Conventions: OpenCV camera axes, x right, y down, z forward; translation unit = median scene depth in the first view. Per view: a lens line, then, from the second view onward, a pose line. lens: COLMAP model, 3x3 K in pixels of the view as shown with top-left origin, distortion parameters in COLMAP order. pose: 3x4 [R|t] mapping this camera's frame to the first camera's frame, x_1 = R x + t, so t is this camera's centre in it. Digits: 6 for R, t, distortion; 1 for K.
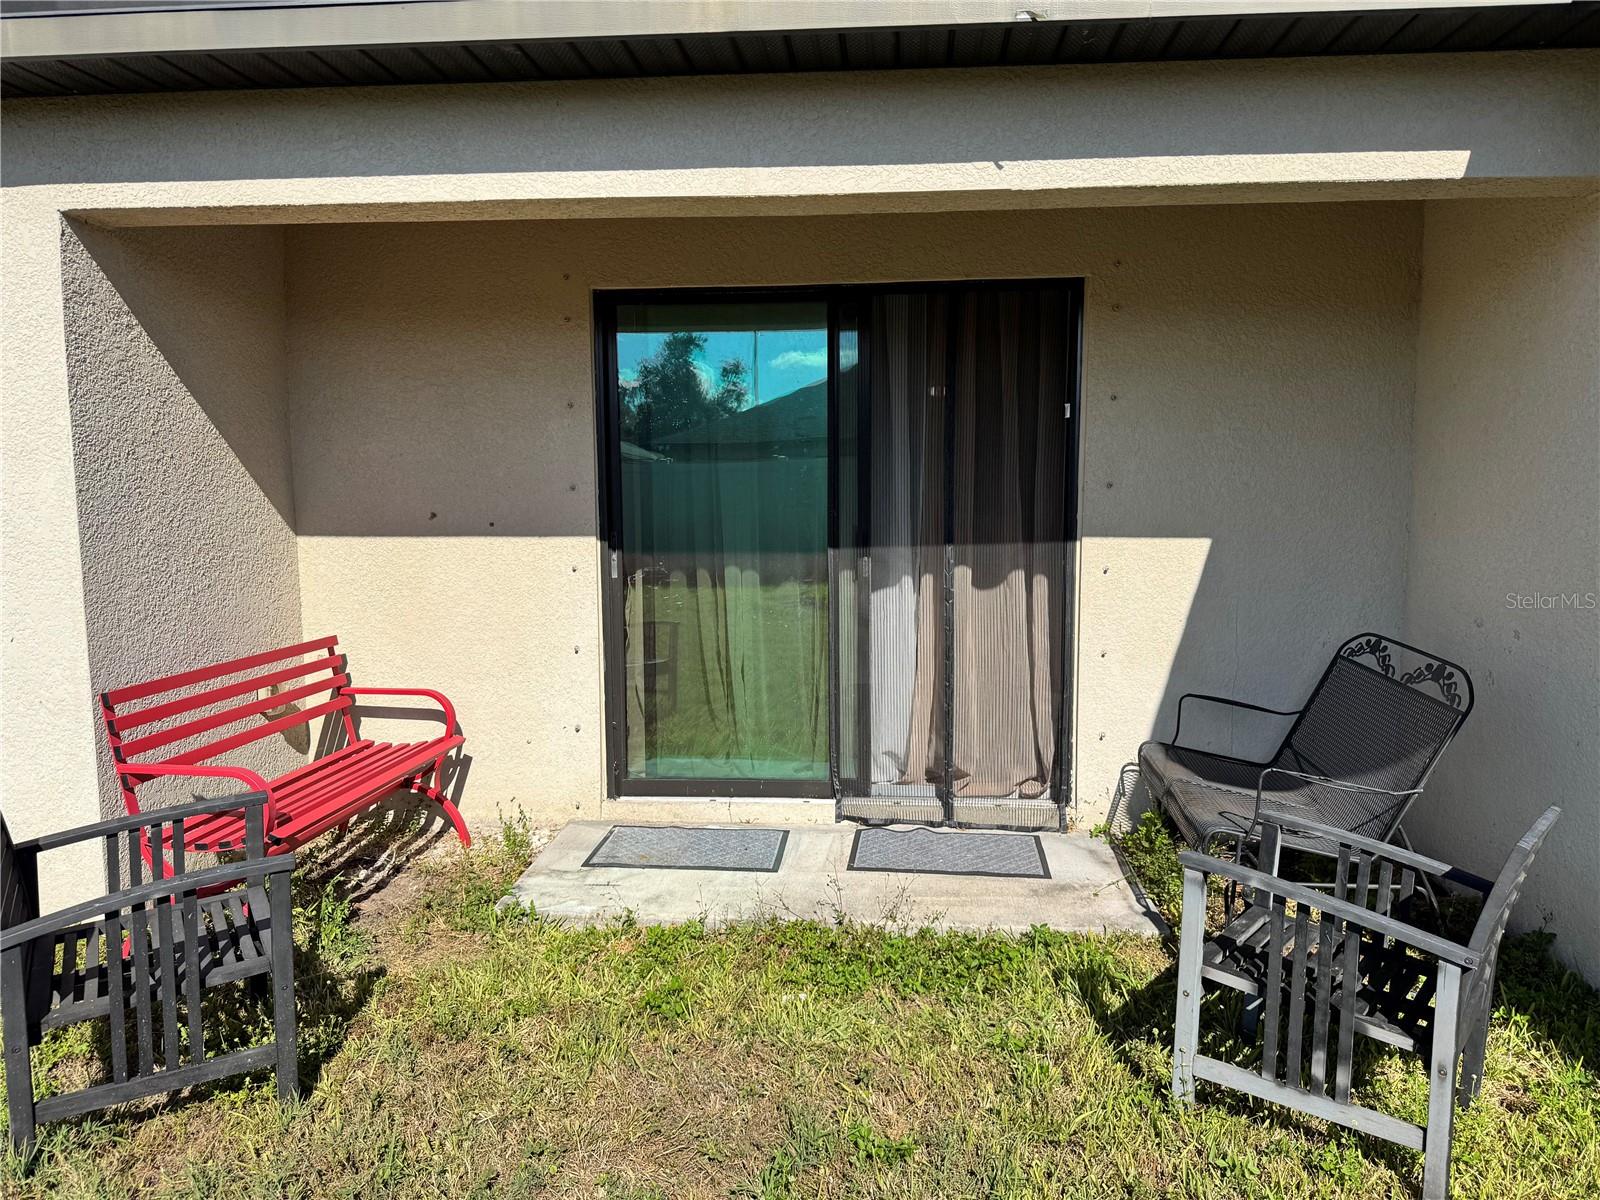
lens RADIAL K [[1128.6, 0, 804.5], [0, 1128.6, 603.0], [0, 0, 1]] dist [0.074575, -0.089621]
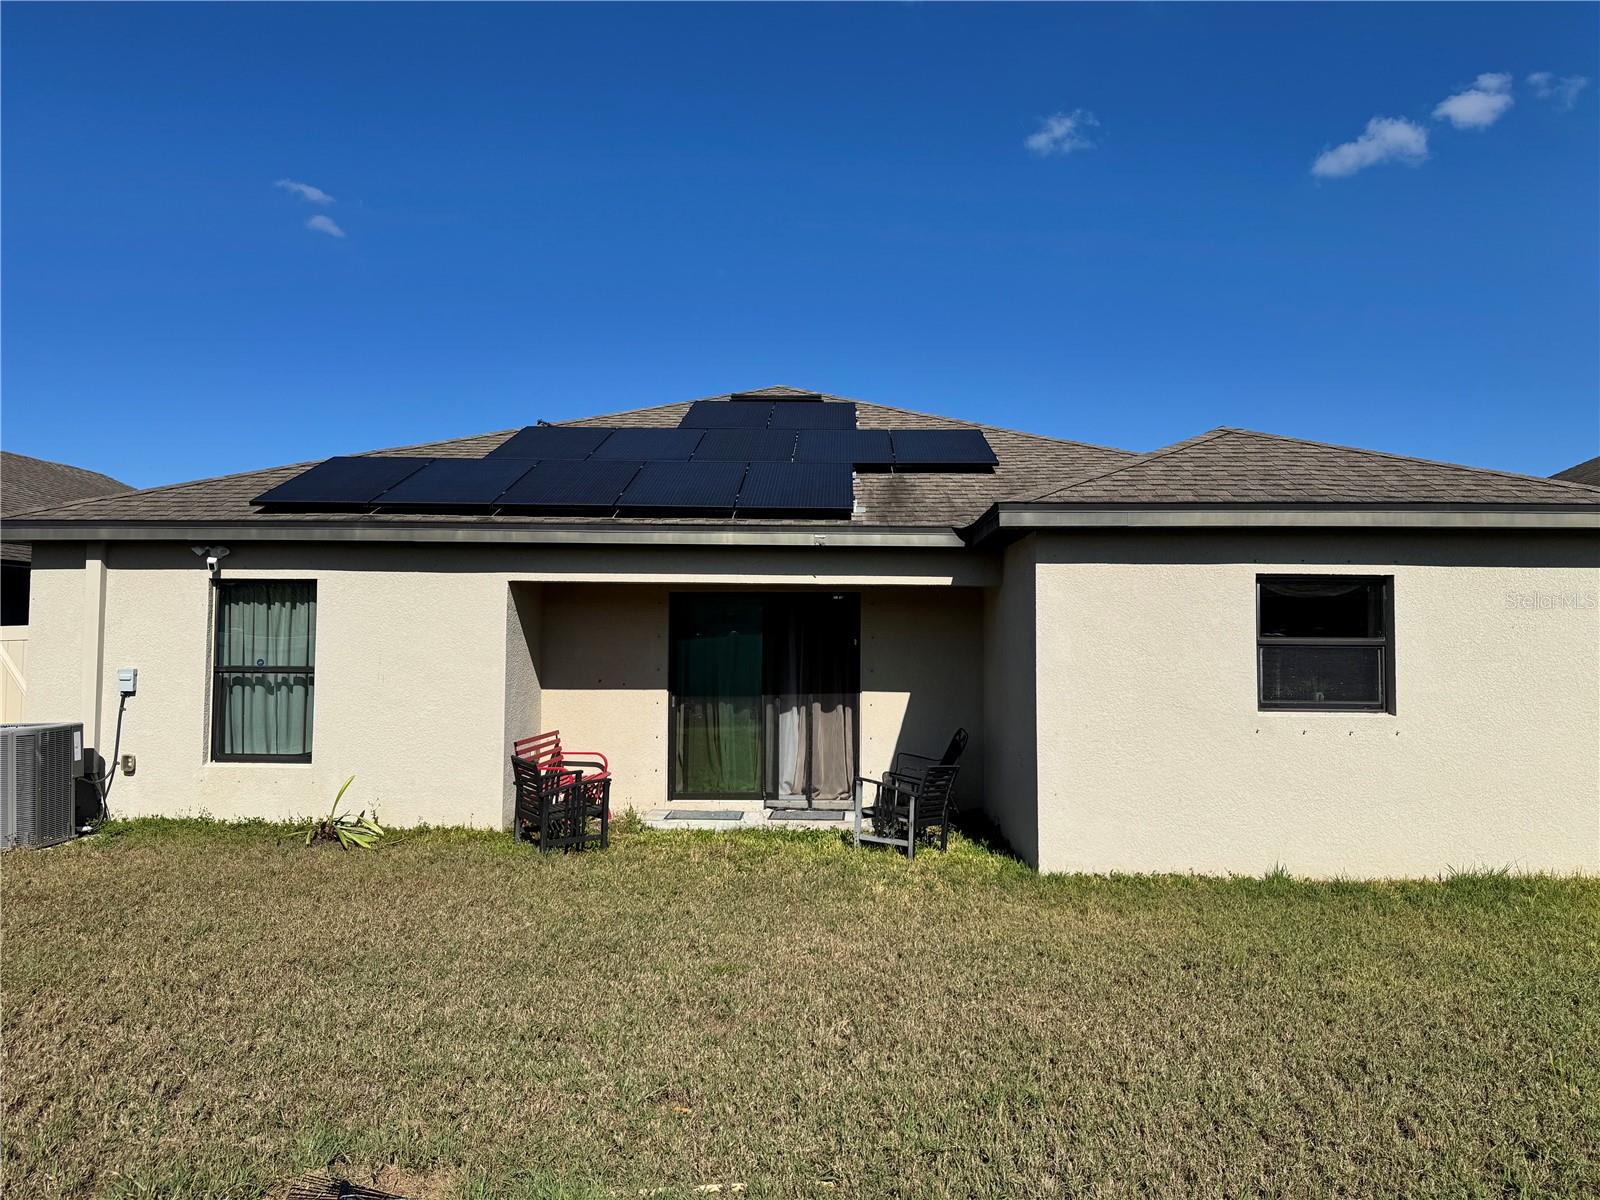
lens RADIAL K [[1128.6, 0, 807.5], [0, 1128.6, 595.5], [0, 0, 1]] dist [0.074575, -0.089621]
pose [[0.998204, 0.011642, 0.058763, -0.025867], [-0.003042, 0.989521, -0.144359, 0.089727], [-0.059828, 0.143921, 0.987779, -1.437776]]
